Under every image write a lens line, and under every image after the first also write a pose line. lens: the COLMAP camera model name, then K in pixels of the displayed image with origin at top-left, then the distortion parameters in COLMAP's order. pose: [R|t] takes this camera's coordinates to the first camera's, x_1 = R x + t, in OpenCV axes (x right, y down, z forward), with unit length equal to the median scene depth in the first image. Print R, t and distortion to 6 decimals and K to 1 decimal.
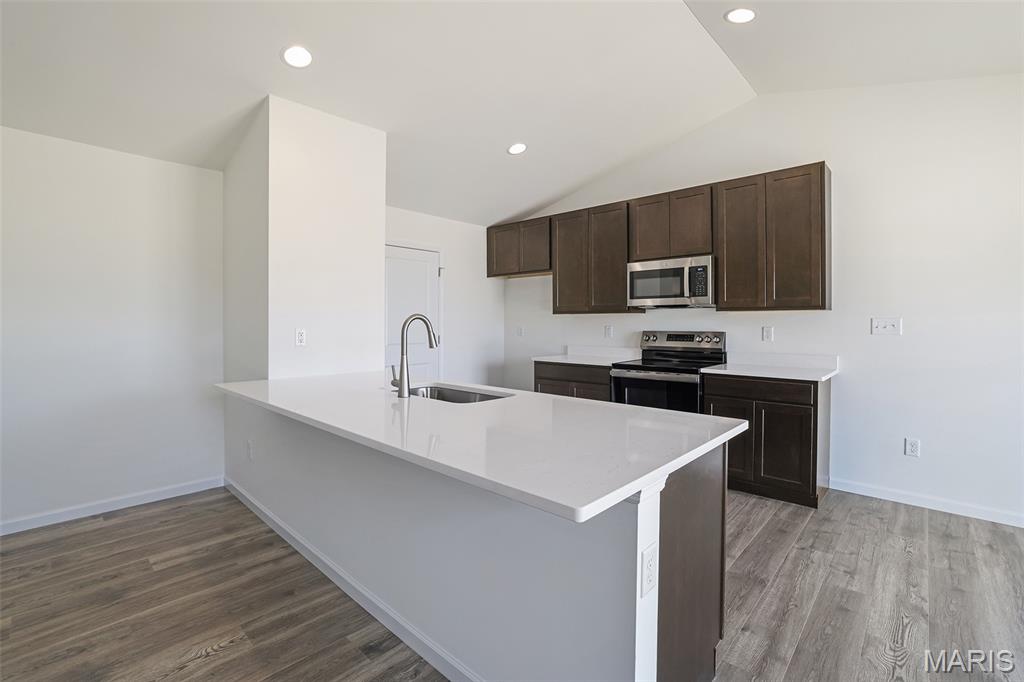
lens RADIAL K [[448.2, 0, 511.1], [0, 448.2, 328.7], [0, 0, 1]] dist [-0.036244, 0.012441]
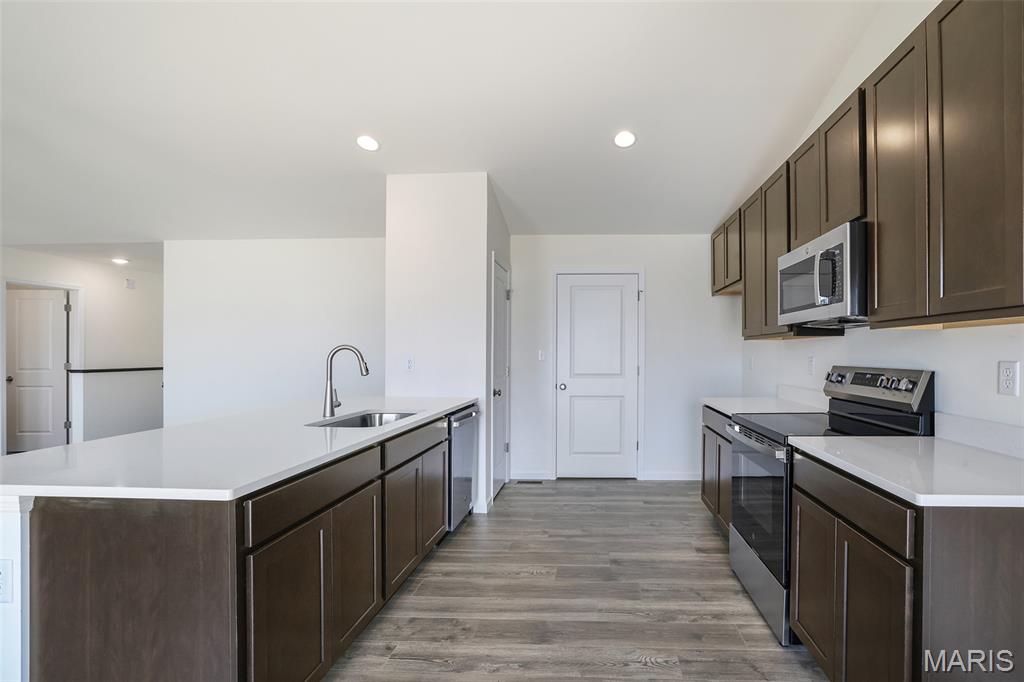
lens RADIAL K [[473.4, 0, 580.8], [0, 473.4, 353.2], [0, 0, 1]] dist [-0.043367, 0.013167]
pose [[0.658288, 0.000045, -0.752766, 0.744423], [-0.009895, 0.999914, -0.008593, -0.004907], [0.752701, 0.013105, 0.658232, 0.475684]]
